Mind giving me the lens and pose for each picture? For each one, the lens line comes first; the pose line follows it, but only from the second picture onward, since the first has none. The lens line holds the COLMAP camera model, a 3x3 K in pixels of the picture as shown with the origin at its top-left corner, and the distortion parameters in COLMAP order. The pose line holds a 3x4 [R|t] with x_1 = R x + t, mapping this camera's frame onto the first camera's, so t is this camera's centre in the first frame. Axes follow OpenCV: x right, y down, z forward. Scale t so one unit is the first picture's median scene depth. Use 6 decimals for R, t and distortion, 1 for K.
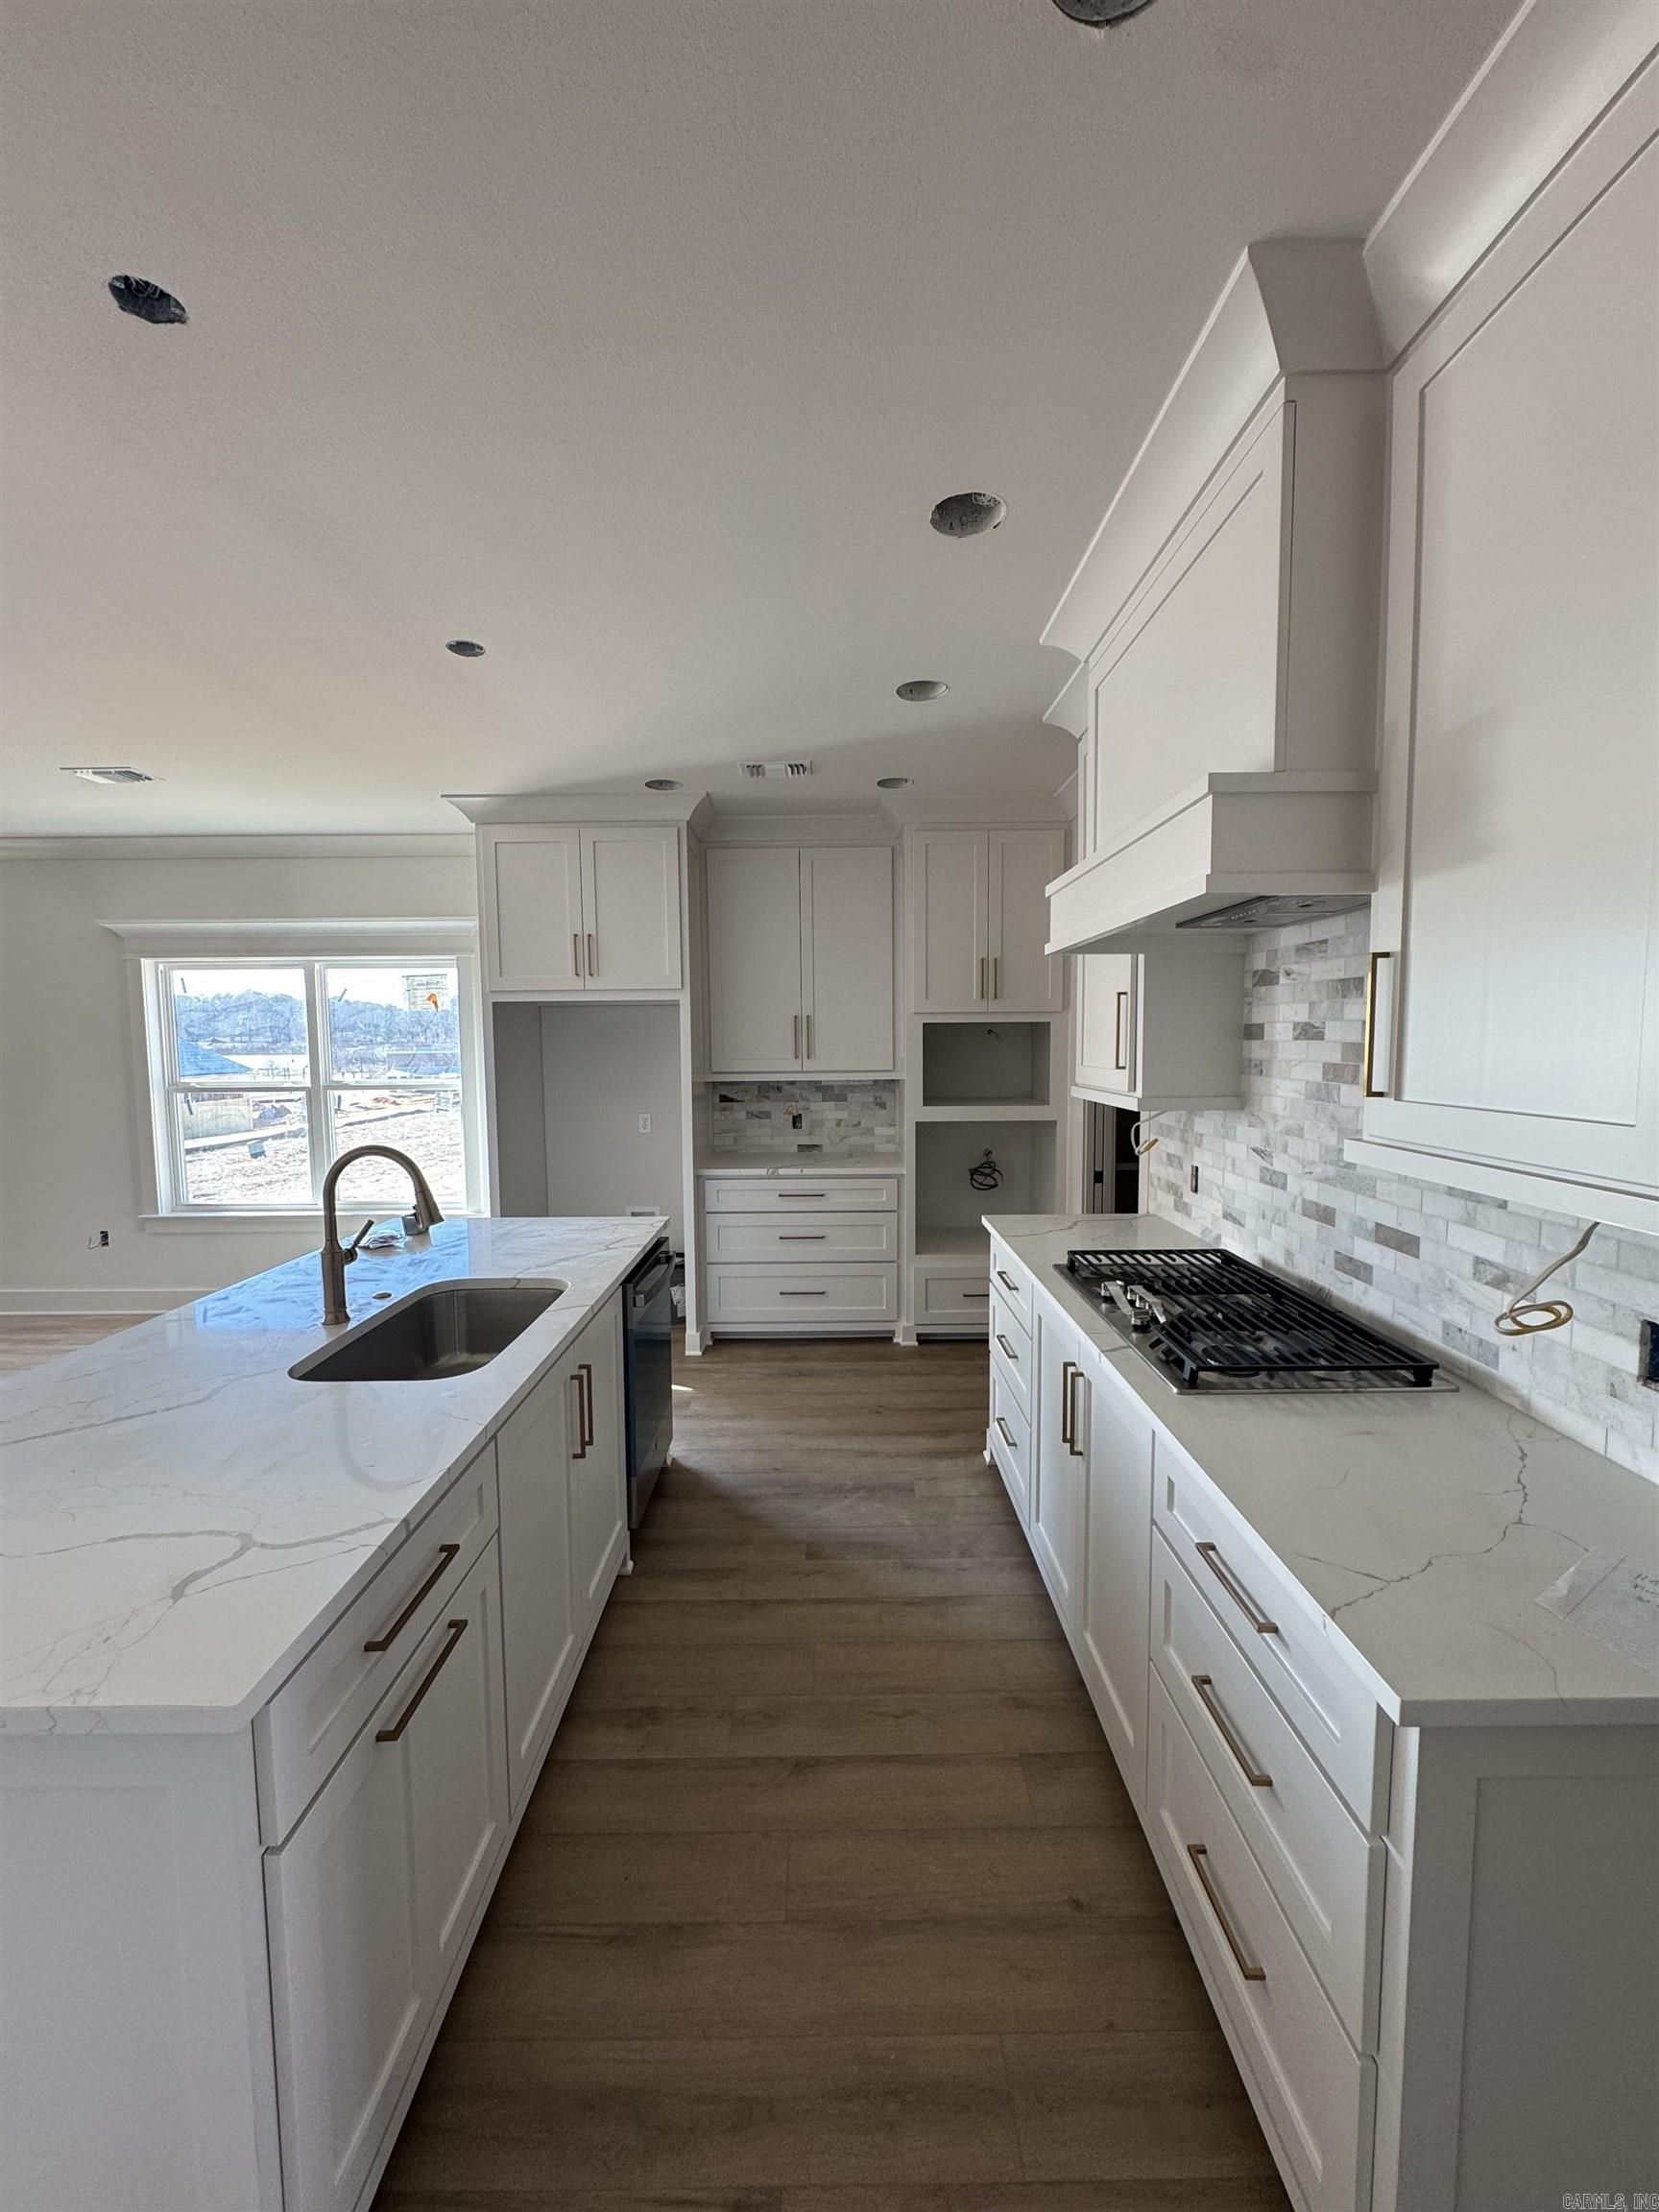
lens RADIAL K [[878.9, 0, 831.4], [0, 878.9, 1105.8], [0, 0, 1]] dist [-0.002620, 0.000738]
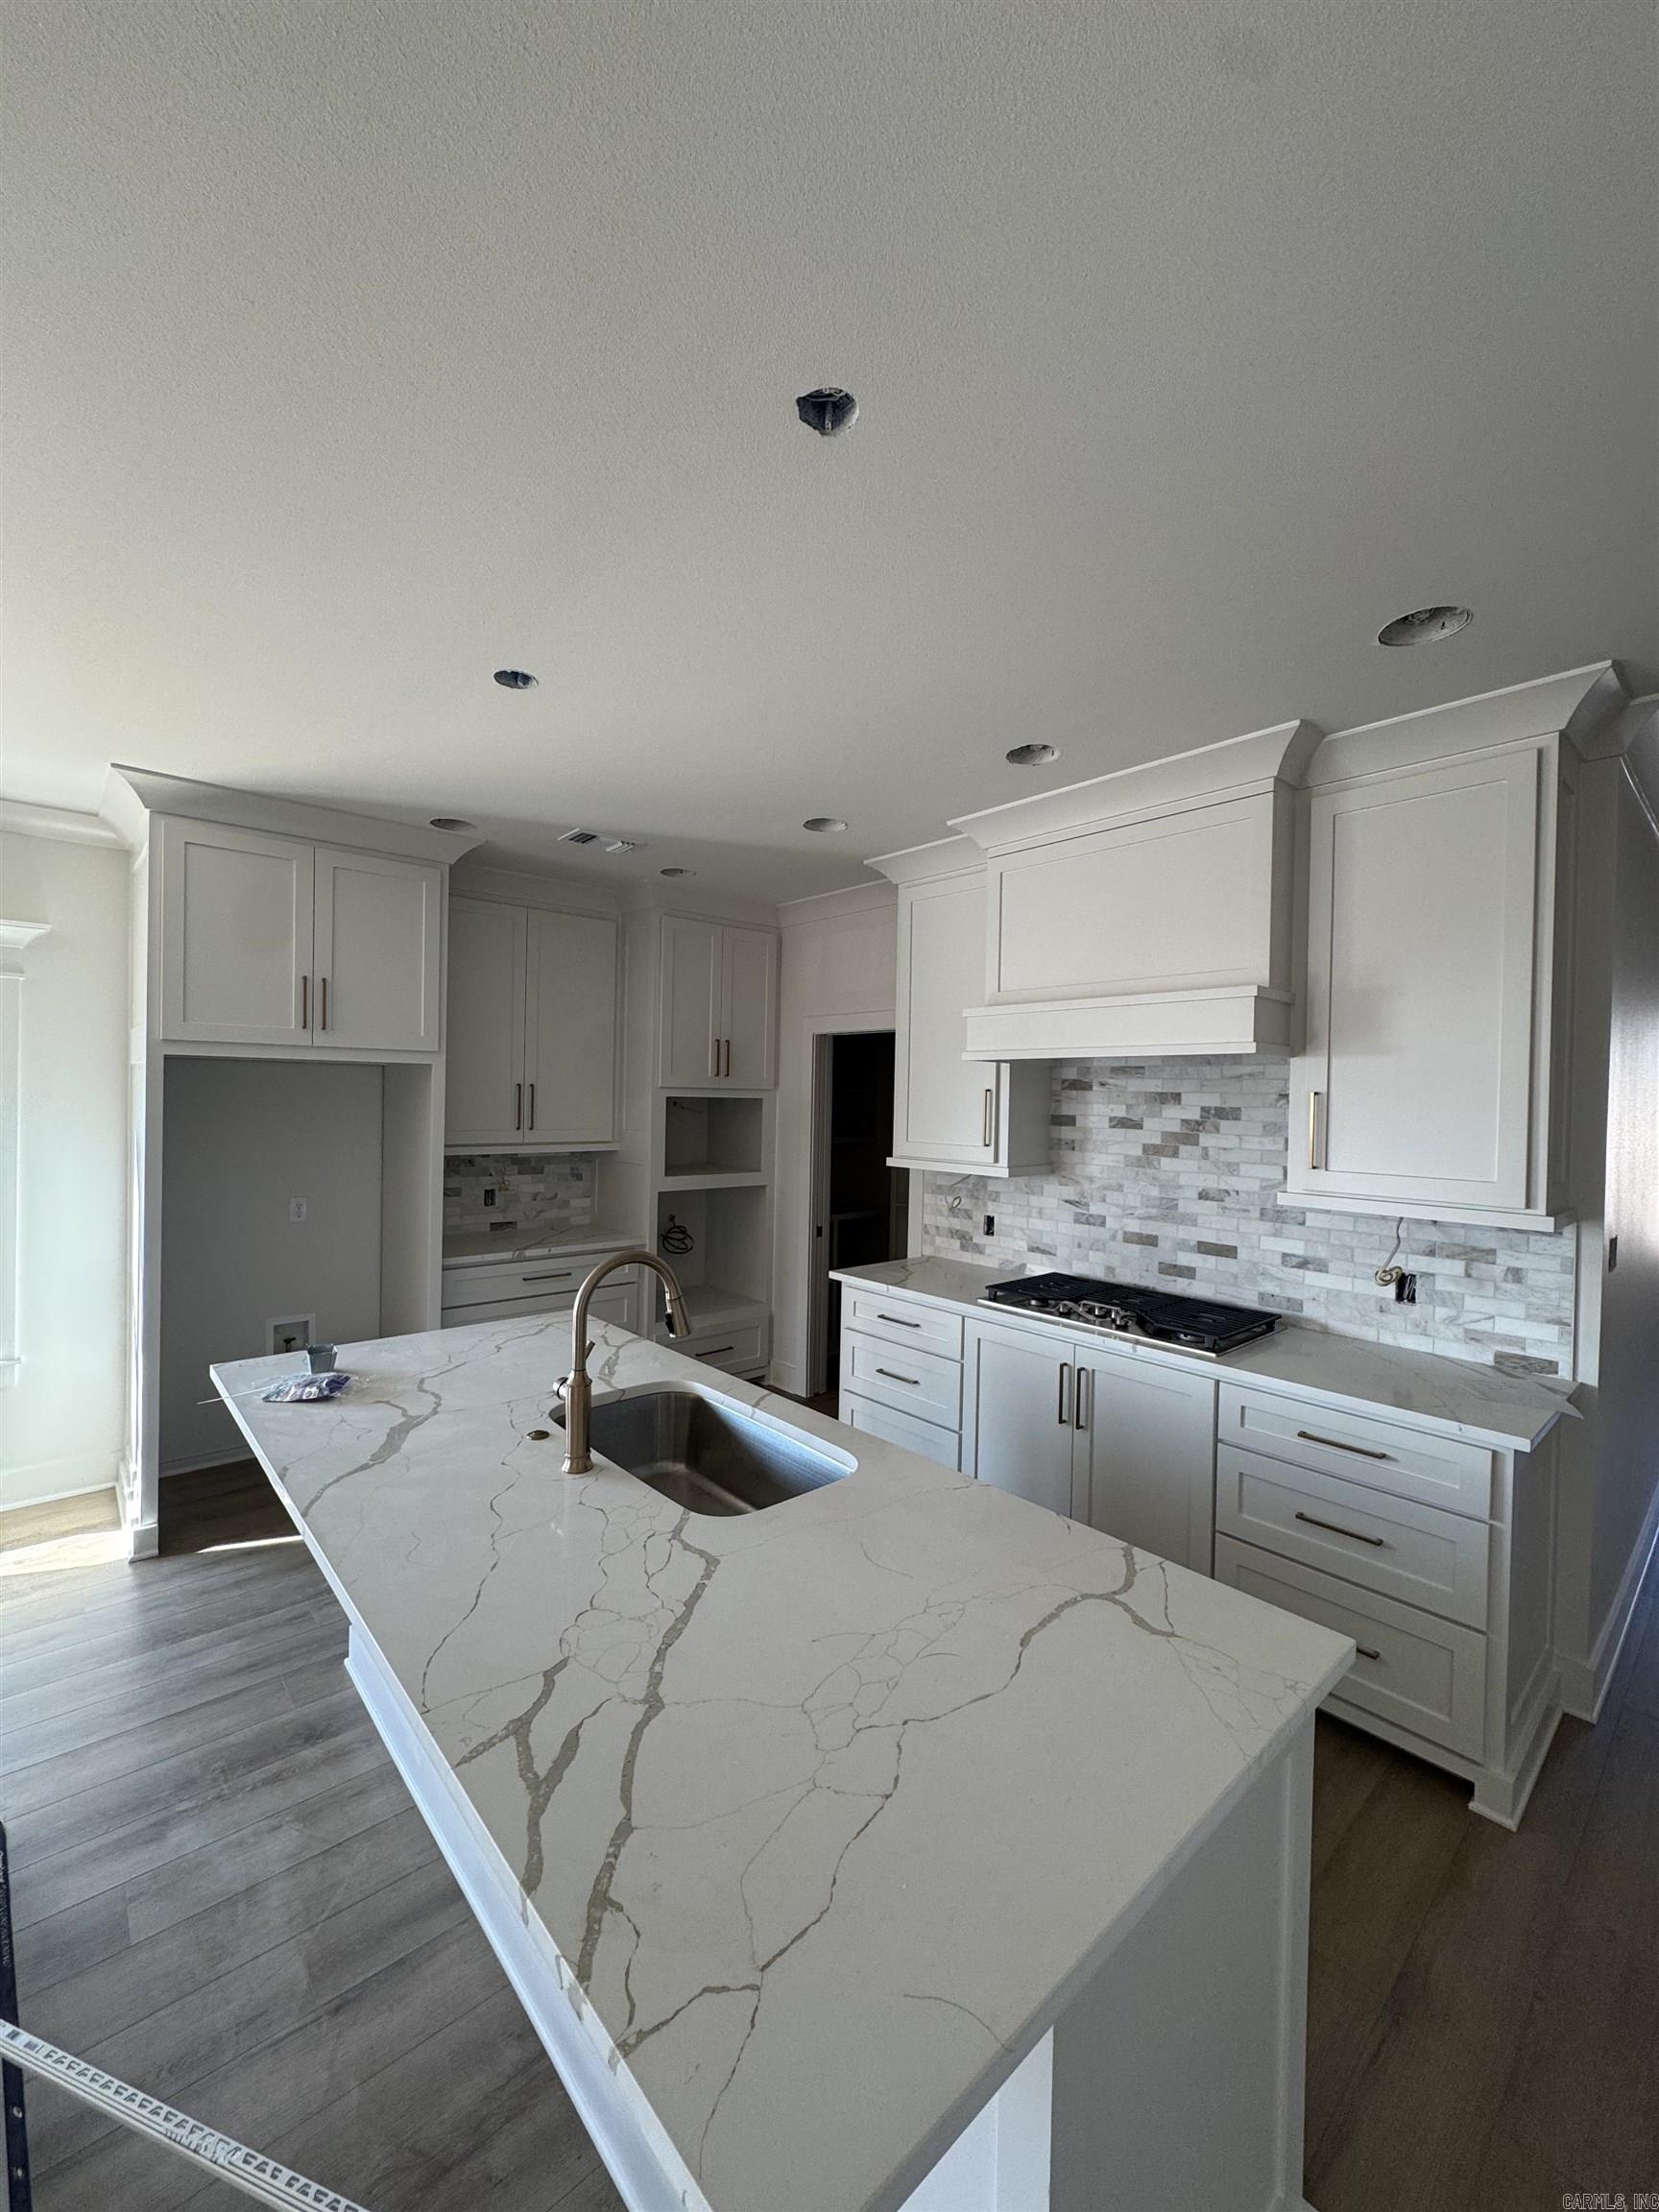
lens RADIAL K [[877.6, 0, 834.8], [0, 877.6, 1106.2], [0, 0, 1]] dist [-0.004045, 0.000485]
pose [[0.746360, 0.016660, 0.665334, -0.843408], [0.025378, 0.998247, -0.053466, -0.042533], [-0.665059, 0.056789, 0.744628, 0.173915]]
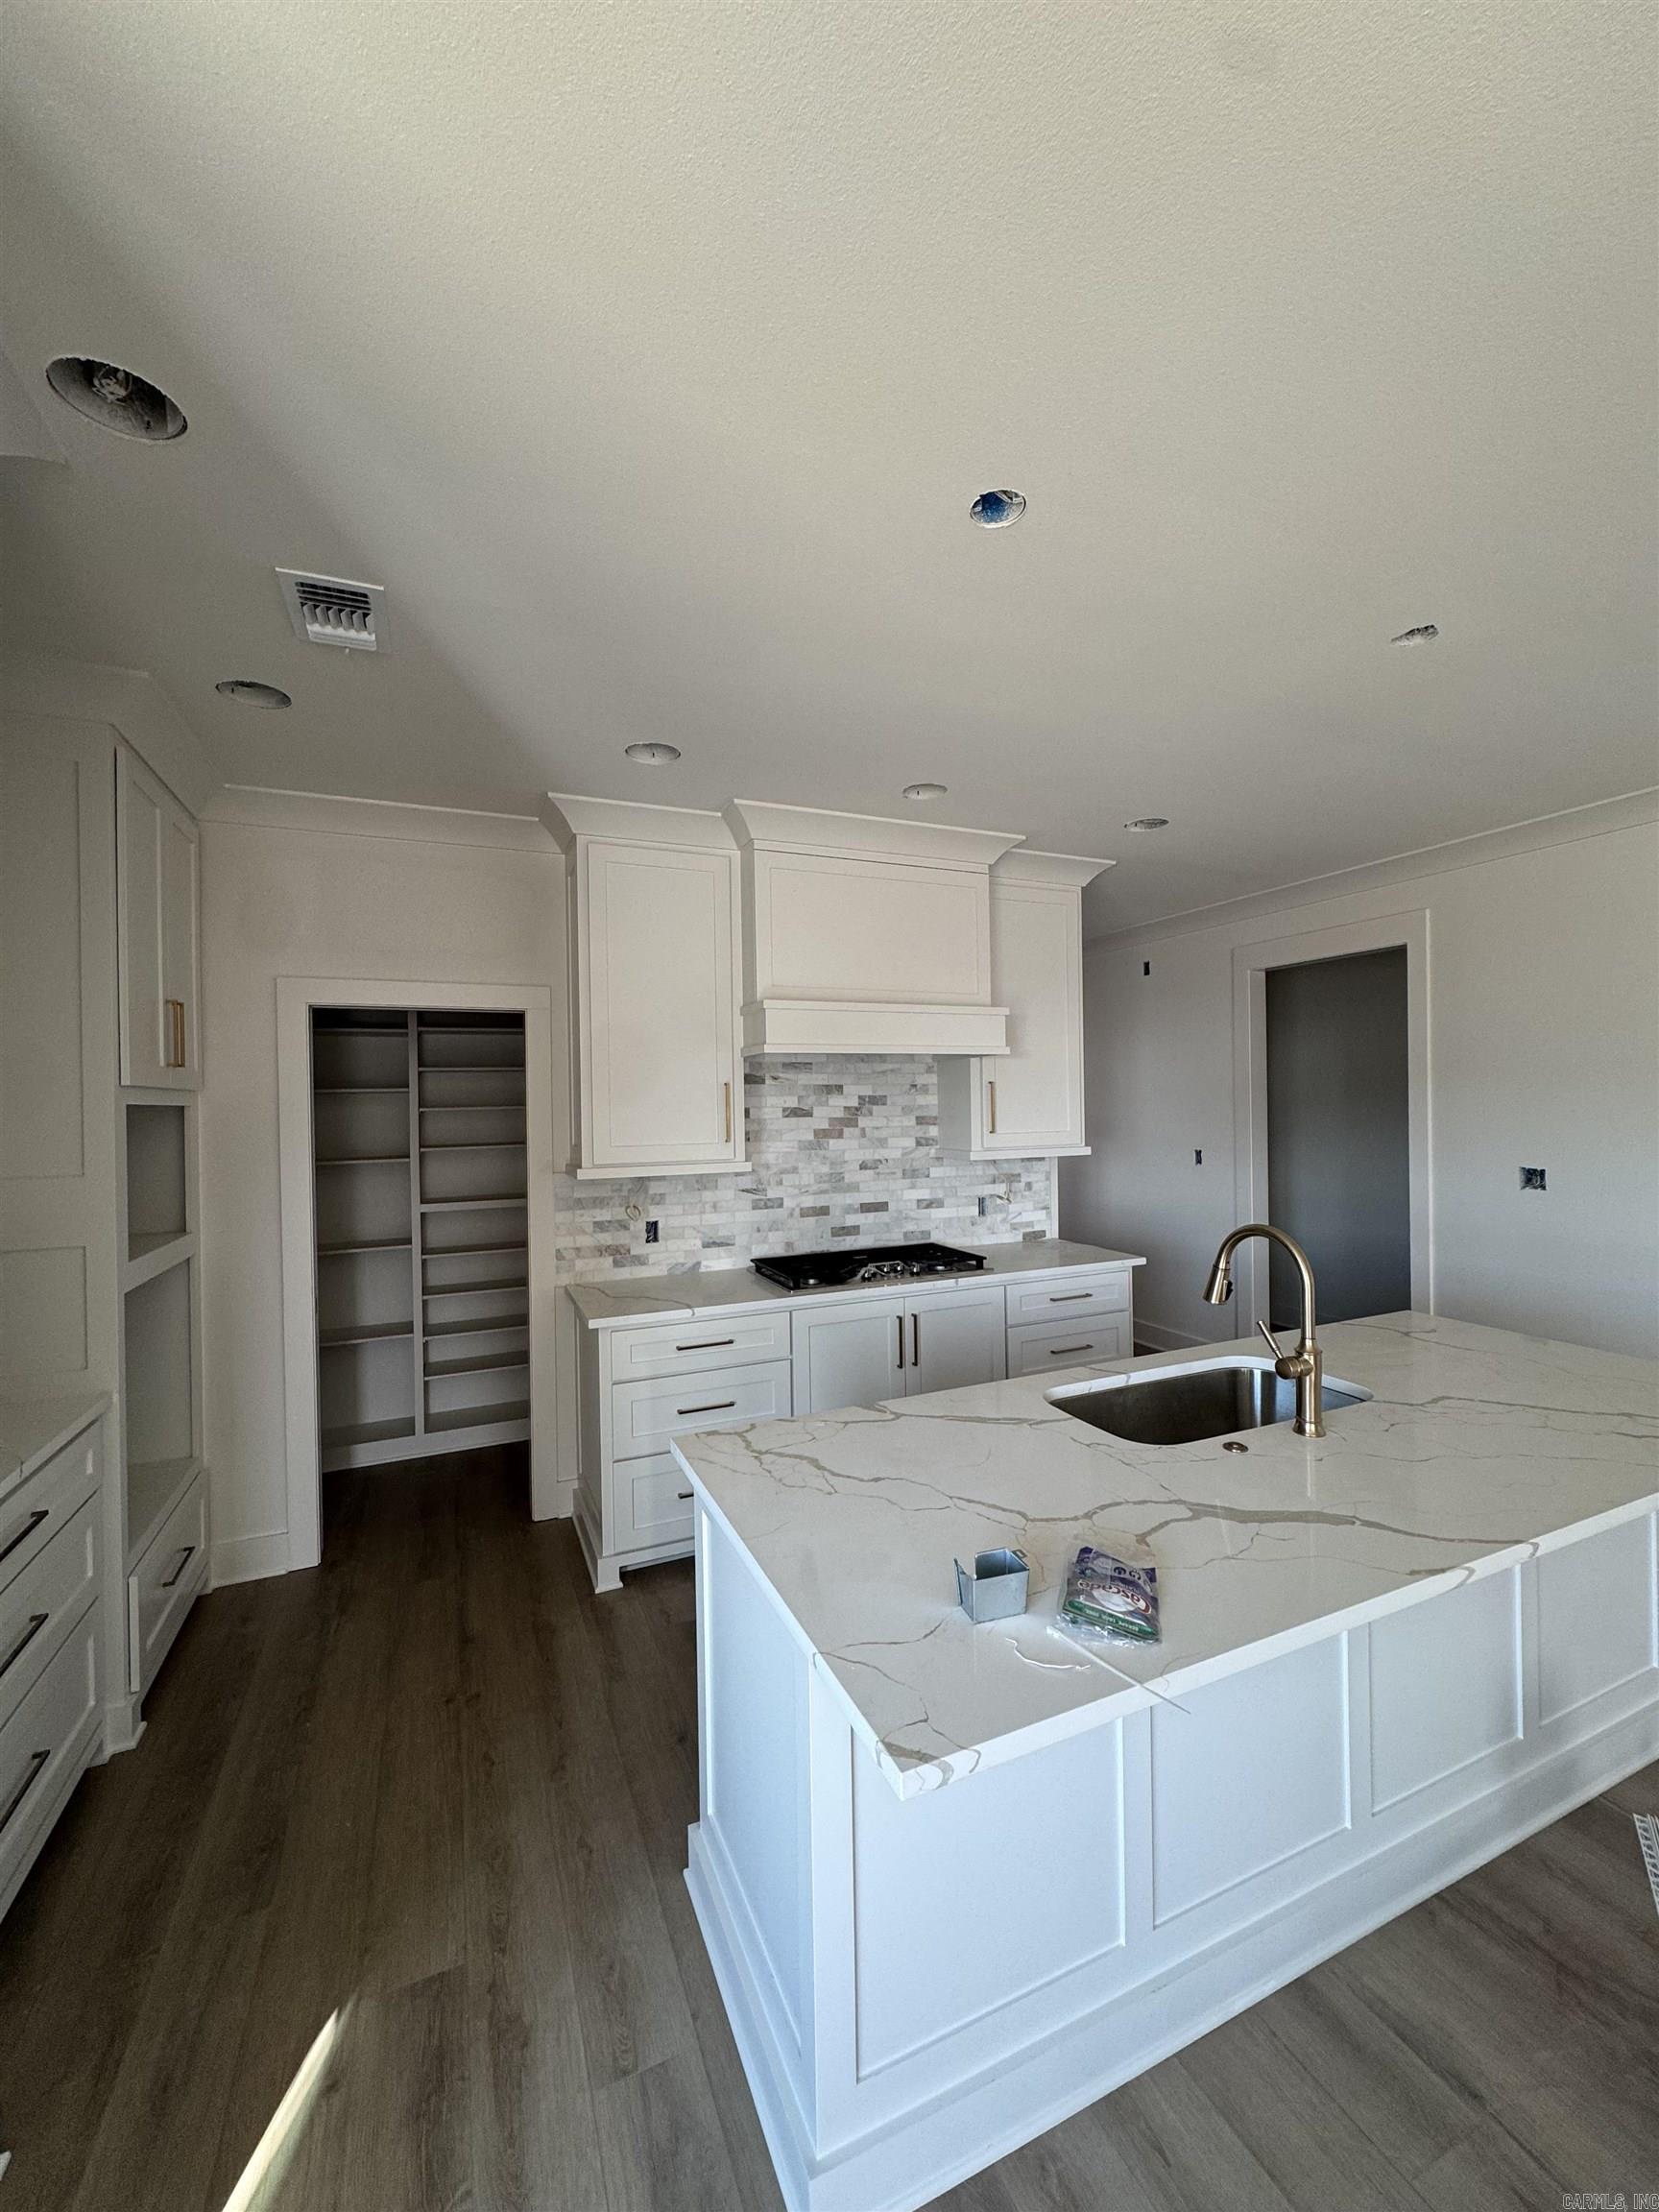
lens RADIAL K [[878.9, 0, 831.4], [0, 878.9, 1105.8], [0, 0, 1]] dist [-0.002620, 0.000738]
pose [[-0.400429, 0.012540, 0.916242, -1.059002], [0.091063, 0.995501, 0.026173, -0.132267], [-0.911792, 0.093917, -0.399769, 1.575189]]
